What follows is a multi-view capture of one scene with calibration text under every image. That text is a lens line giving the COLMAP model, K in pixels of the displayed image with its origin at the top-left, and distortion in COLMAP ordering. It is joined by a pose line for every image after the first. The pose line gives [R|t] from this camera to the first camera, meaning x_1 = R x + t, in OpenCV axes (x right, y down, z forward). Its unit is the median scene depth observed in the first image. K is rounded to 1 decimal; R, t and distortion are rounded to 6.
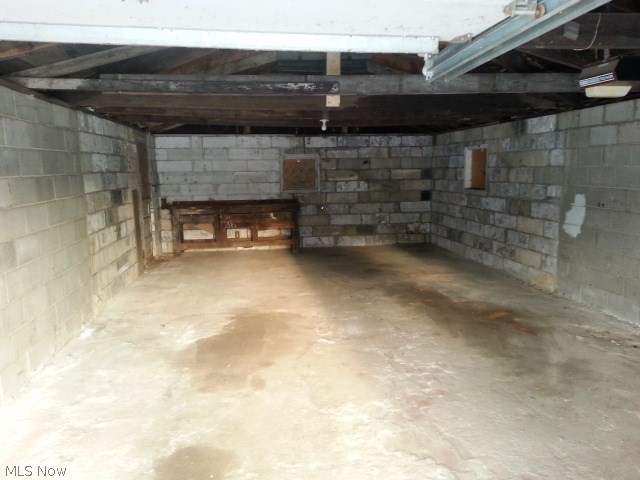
lens RADIAL K [[512.0, 0, 319.3], [0, 512.0, 240.4], [0, 0, 1]] dist [0.093859, -0.093619]
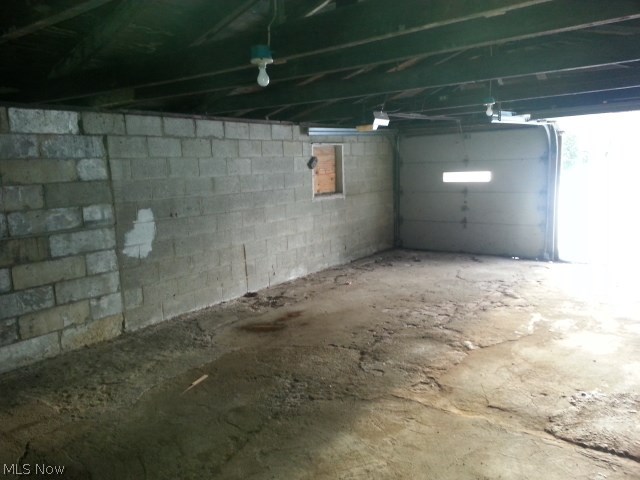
lens RADIAL K [[512.0, 0, 318.0], [0, 512.0, 240.9], [0, 0, 1]] dist [0.093859, -0.093619]
pose [[-0.712861, -0.071253, 0.697676, -0.325252], [0.138486, 0.960934, 0.239640, -0.193392], [-0.687496, 0.267449, -0.675145, 1.302636]]
